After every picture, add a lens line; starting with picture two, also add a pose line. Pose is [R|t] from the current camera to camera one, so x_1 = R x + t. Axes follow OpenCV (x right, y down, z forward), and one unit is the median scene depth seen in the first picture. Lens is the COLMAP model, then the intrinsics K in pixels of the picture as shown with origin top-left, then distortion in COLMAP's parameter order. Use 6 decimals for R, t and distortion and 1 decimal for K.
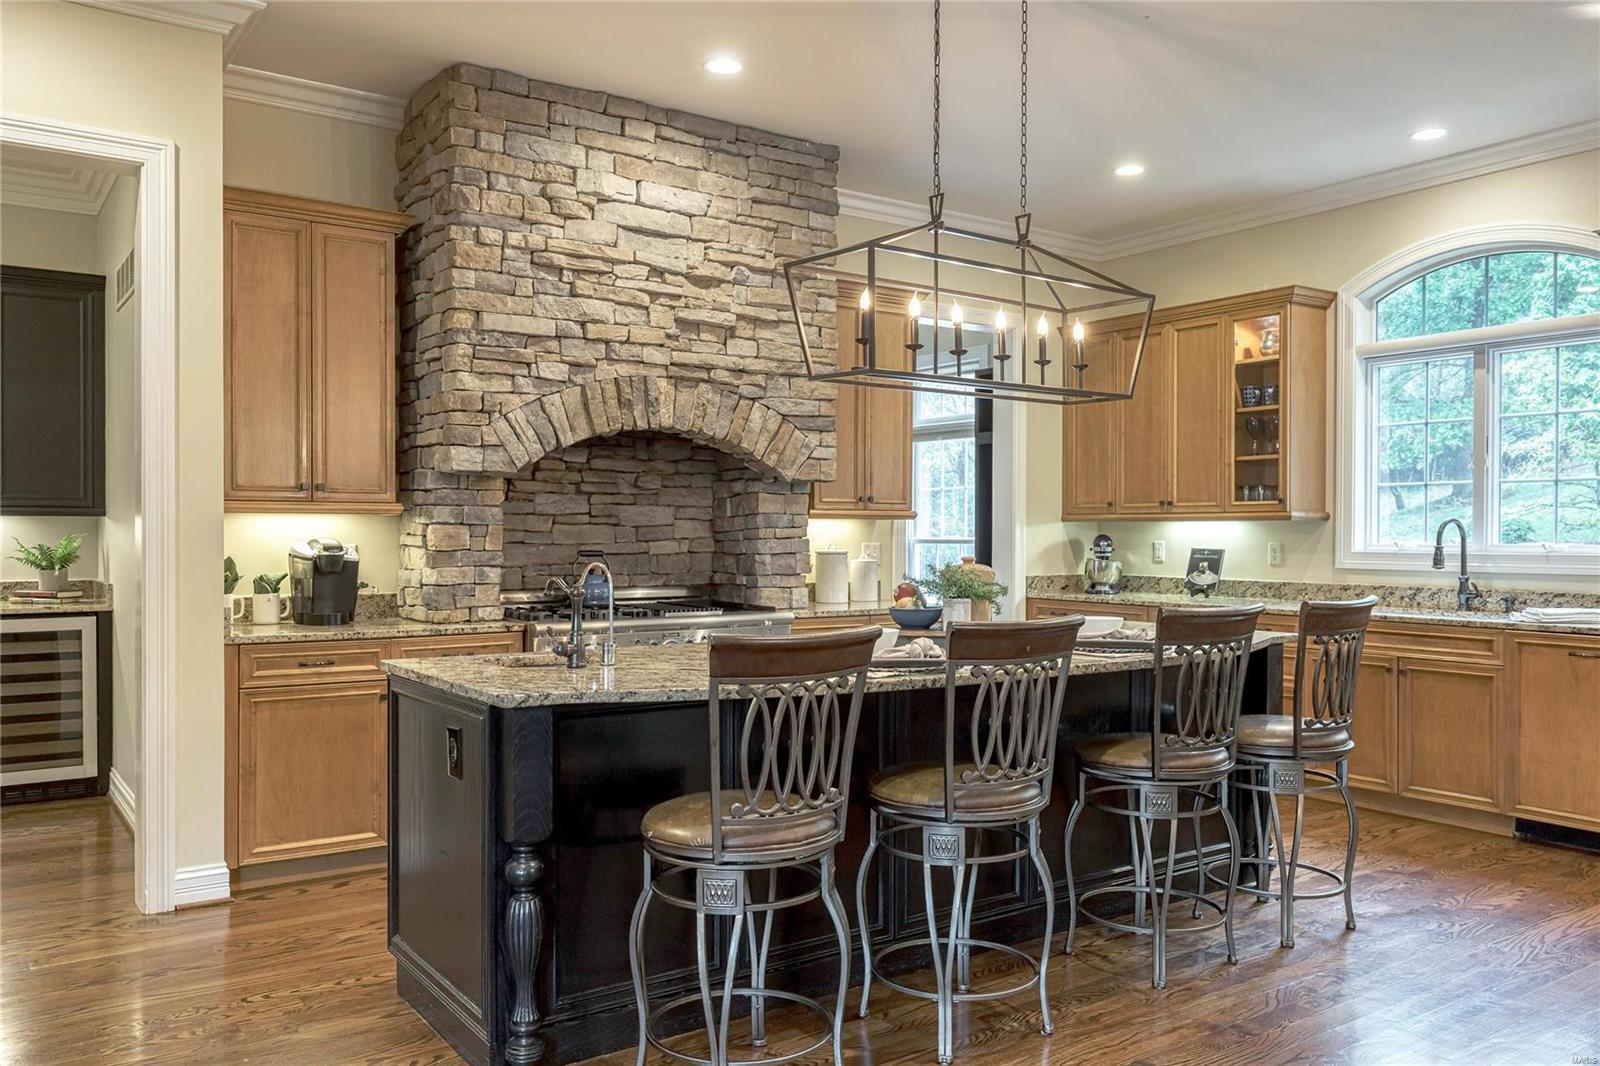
lens RADIAL K [[1217.4, 0, 769.2], [0, 1217.4, 538.1], [0, 0, 1]] dist [0.015802, 0.001593]
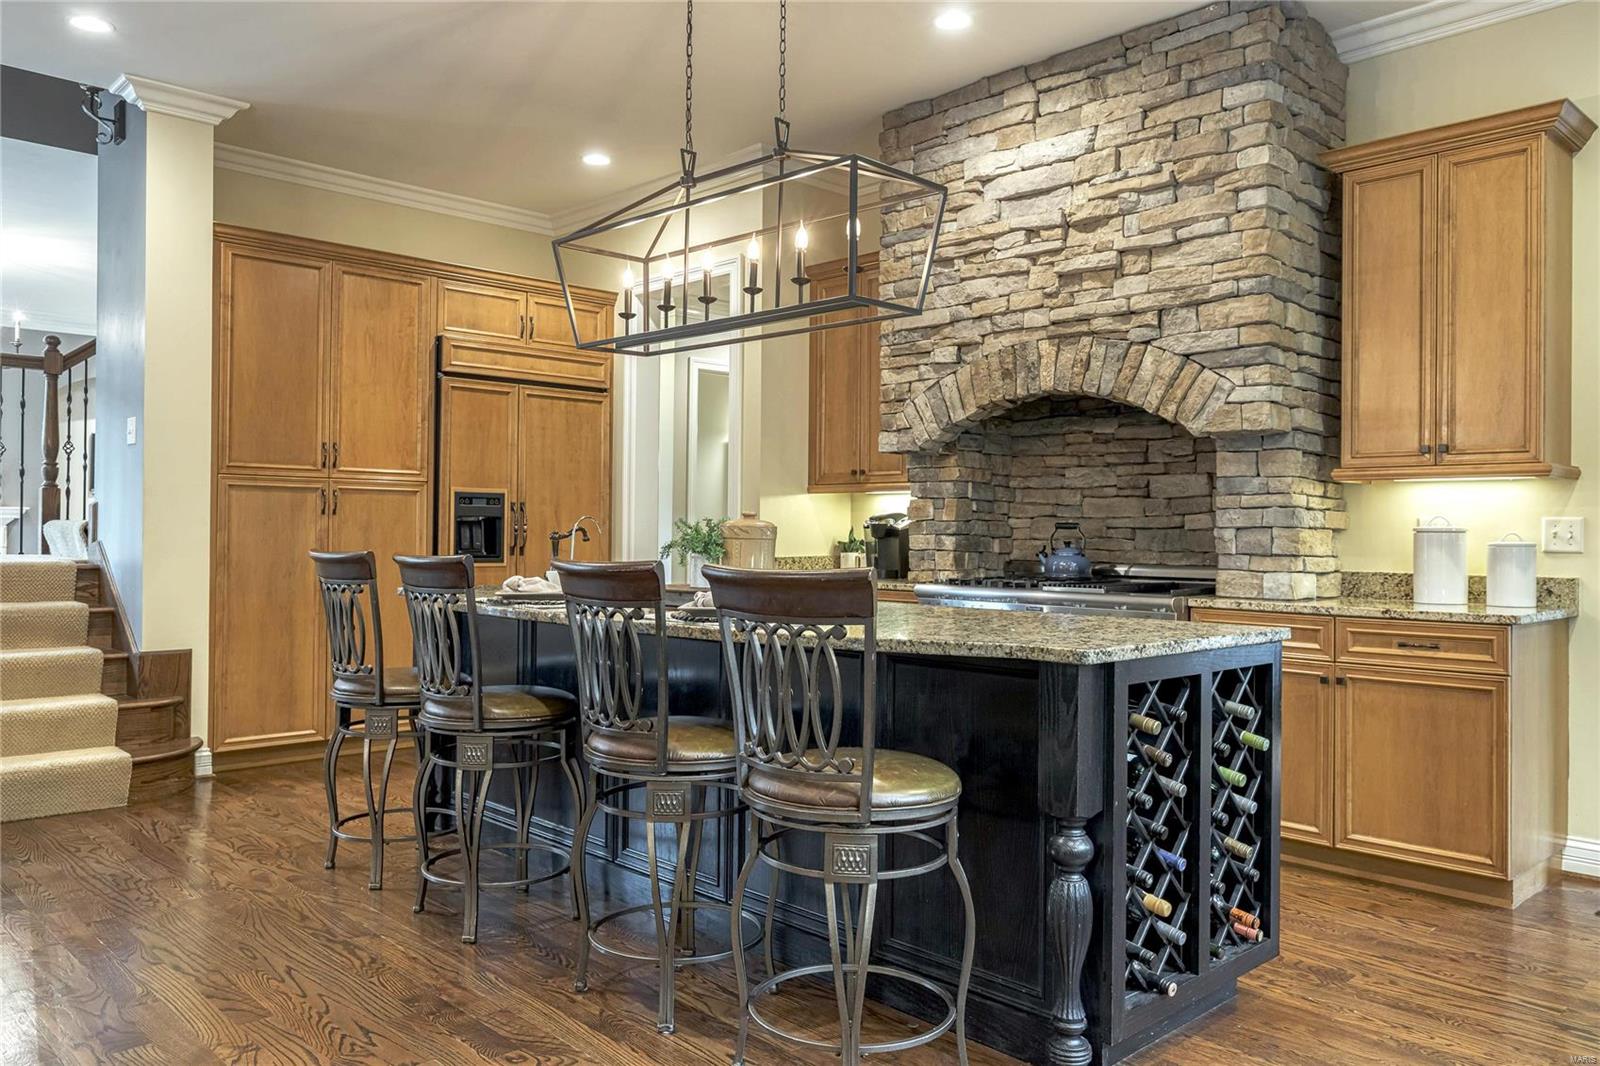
lens RADIAL K [[1174.4, 0, 801.4], [0, 1174.4, 521.7], [0, 0, 1]] dist [0.002589, -0.004411]
pose [[0.168987, -0.008680, -0.985580, 0.777136], [-0.014824, 0.999826, -0.011347, 0.024079], [0.985507, 0.016528, 0.168829, 0.650379]]
